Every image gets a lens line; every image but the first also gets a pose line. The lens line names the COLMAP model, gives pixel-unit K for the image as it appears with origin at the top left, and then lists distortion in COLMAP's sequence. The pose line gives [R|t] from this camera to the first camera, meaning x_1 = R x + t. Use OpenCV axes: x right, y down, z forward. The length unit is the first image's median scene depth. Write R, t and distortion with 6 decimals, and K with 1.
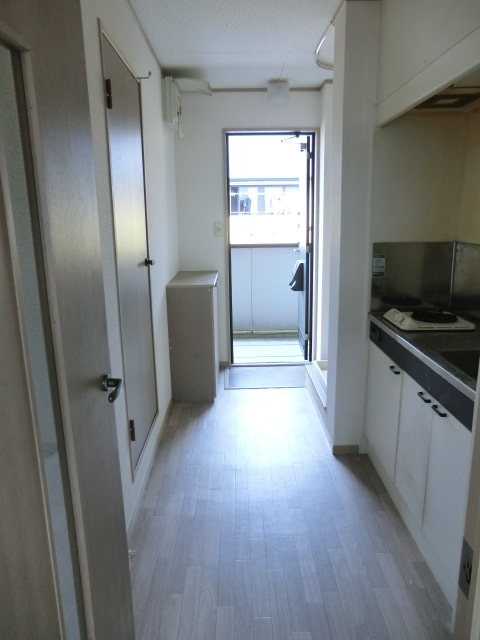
lens RADIAL K [[467.7, 0, 240.0], [0, 467.7, 320.0], [0, 0, 1]] dist [-0.022358, 0.005218]
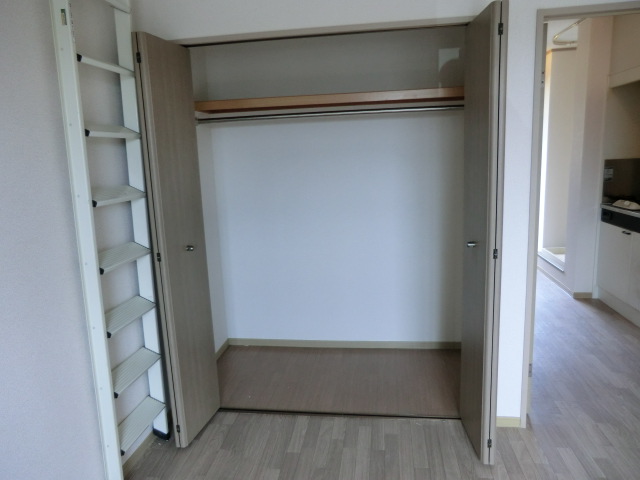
lens RADIAL K [[462.7, 0, 320.0], [0, 462.7, 240.0], [0, 0, 1]] dist [-0.083646, 0.108032]
pose [[0.991291, -0.000232, -0.131688, -0.474704], [-0.003731, 0.999548, -0.029841, 0.159899], [0.131635, 0.030072, 0.990842, -0.670822]]
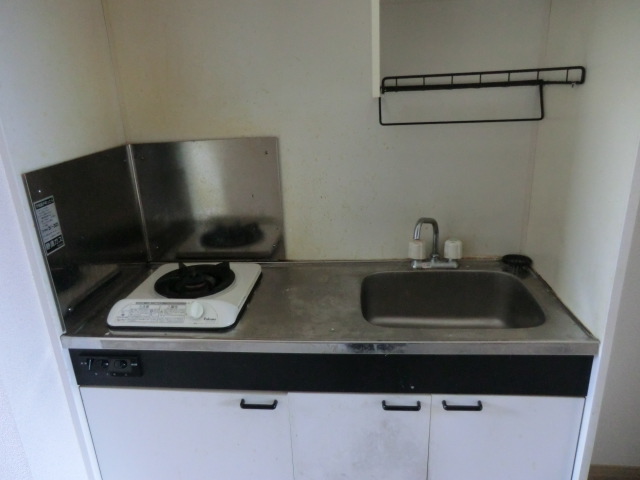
lens RADIAL K [[462.7, 0, 320.0], [0, 462.7, 240.0], [0, 0, 1]] dist [-0.083646, 0.108032]
pose [[0.092114, -0.317357, 0.943822, -0.064354], [0.261492, 0.922294, 0.284597, -0.152858], [-0.960800, 0.220586, 0.167942, 0.689571]]
